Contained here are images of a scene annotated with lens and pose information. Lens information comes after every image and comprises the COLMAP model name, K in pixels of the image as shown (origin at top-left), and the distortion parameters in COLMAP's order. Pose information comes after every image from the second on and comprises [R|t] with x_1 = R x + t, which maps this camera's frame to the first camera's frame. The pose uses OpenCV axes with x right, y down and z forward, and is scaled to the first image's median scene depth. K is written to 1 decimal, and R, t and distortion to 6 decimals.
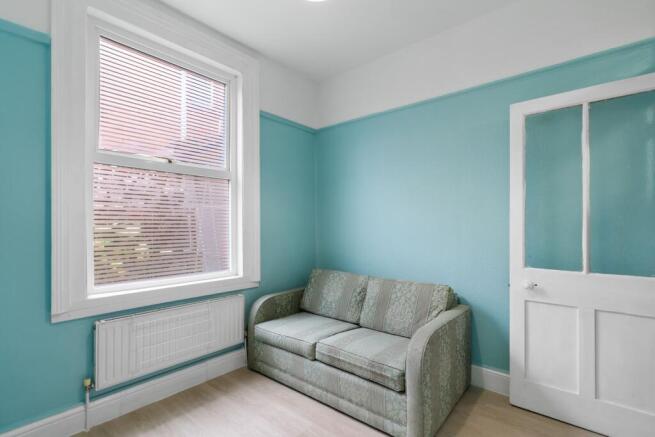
lens RADIAL K [[303.7, 0, 325.0], [0, 303.7, 228.2], [0, 0, 1]] dist [-0.004765, 0.000789]
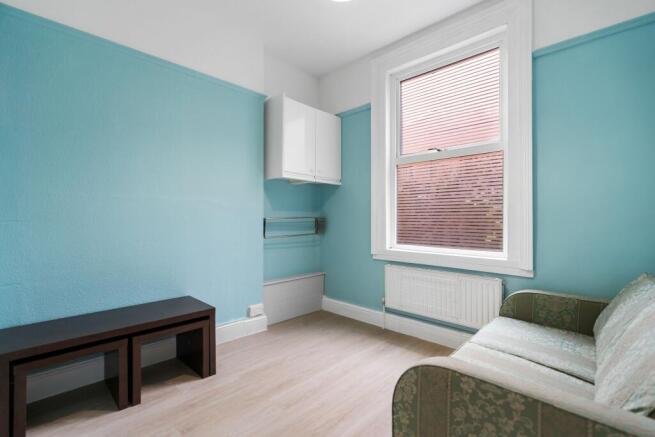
lens RADIAL K [[303.7, 0, 327.2], [0, 303.7, 216.7], [0, 0, 1]] dist [-0.004765, 0.000789]
pose [[-0.055184, -0.001221, -0.998475, 0.708577], [-0.008667, 0.999962, -0.000744, 0.049910], [0.998439, 0.008613, -0.055192, 0.618282]]
